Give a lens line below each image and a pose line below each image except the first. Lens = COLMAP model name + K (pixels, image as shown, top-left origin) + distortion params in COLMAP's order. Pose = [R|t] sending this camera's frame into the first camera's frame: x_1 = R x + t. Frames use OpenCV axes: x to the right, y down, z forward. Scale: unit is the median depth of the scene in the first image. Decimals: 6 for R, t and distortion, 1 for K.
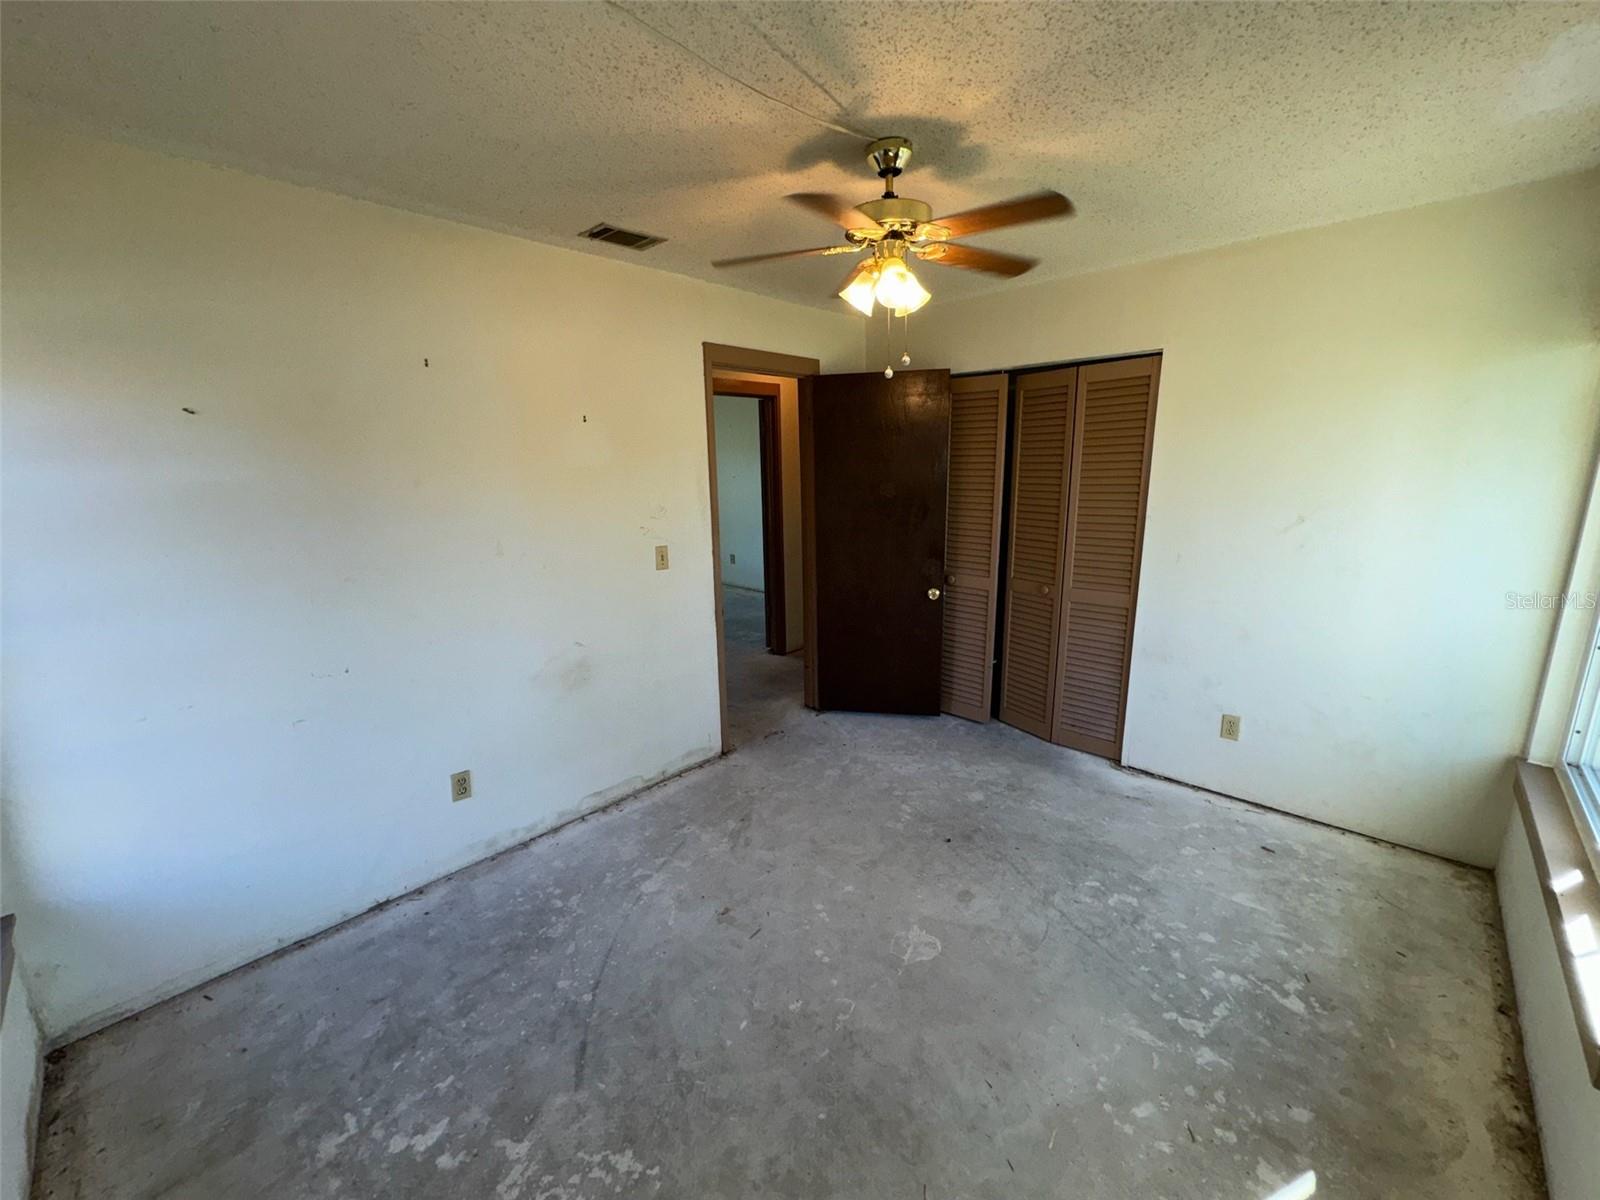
lens RADIAL K [[639.2, 0, 800.0], [0, 639.2, 600.0], [0, 0, 1]] dist [-0.001957, -0.000411]
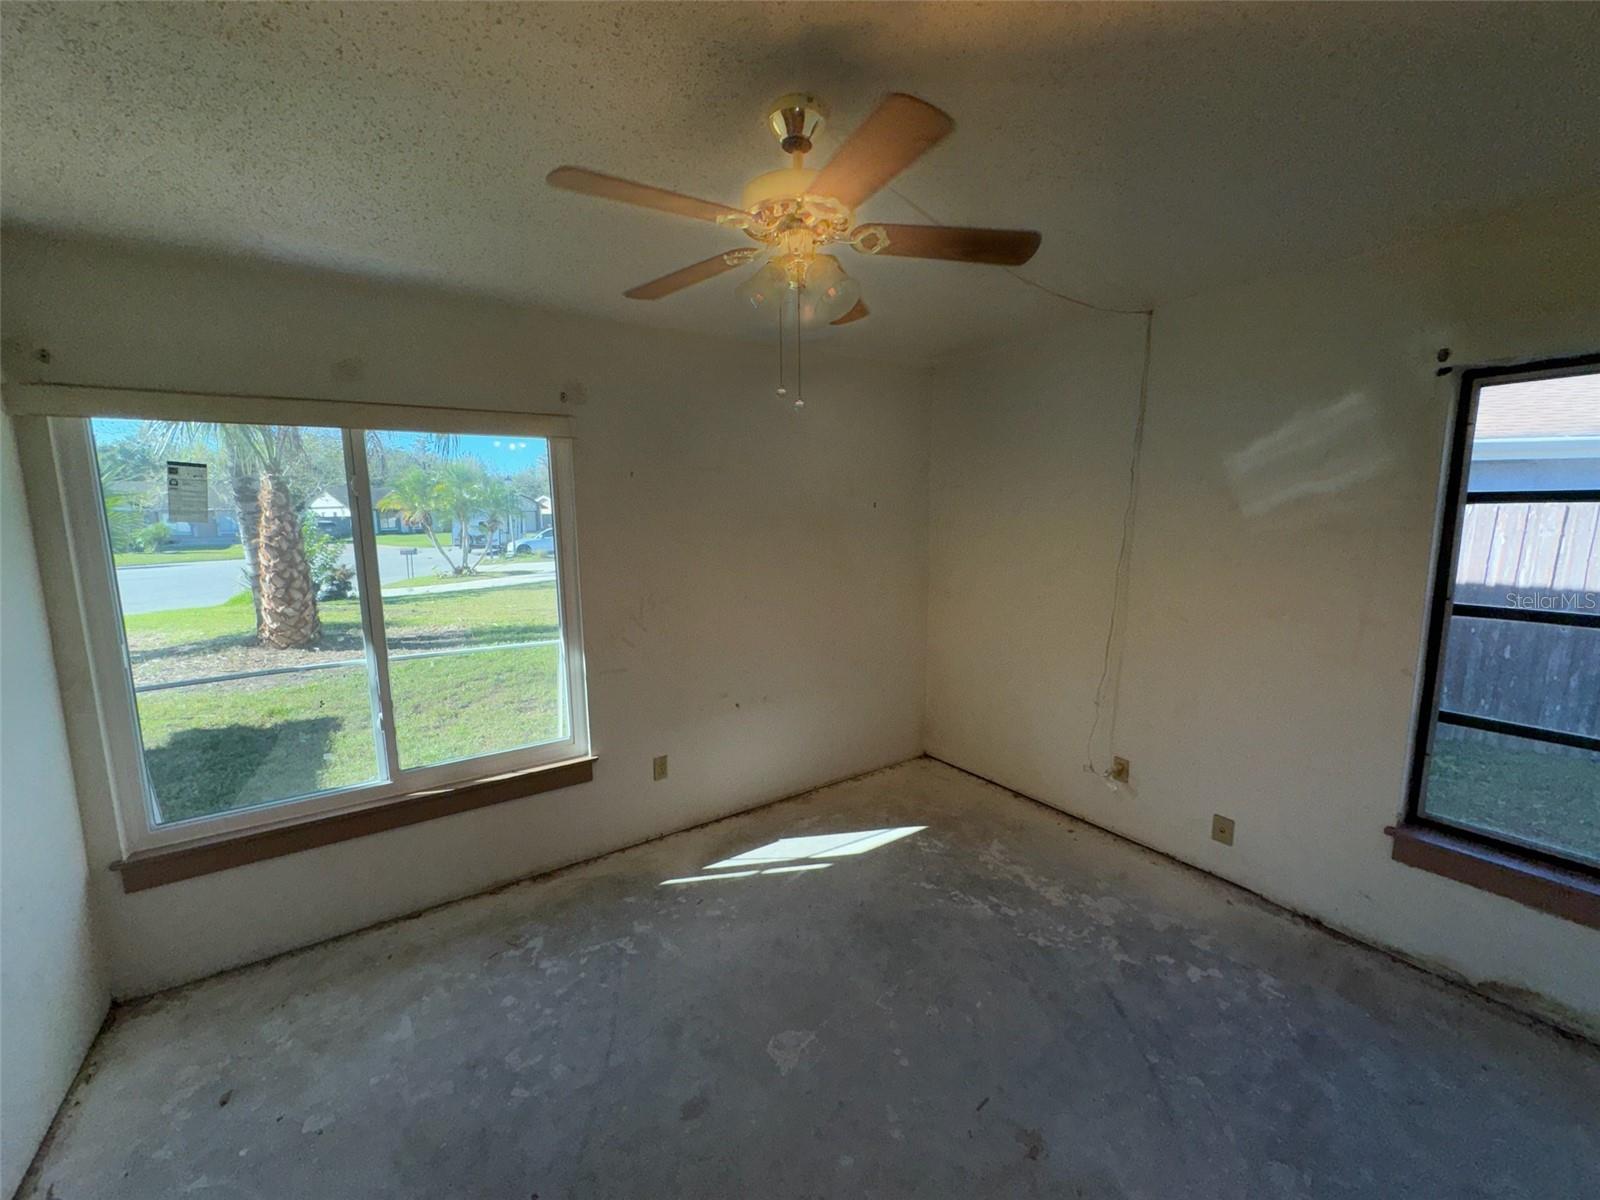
lens RADIAL K [[639.2, 0, 800.0], [0, 639.2, 600.0], [0, 0, 1]] dist [-0.001957, -0.000411]
pose [[-0.976427, 0.002677, 0.215830, -0.023205], [0.077723, 0.937209, 0.339997, -0.381920], [-0.201367, 0.348758, -0.915325, 1.702431]]
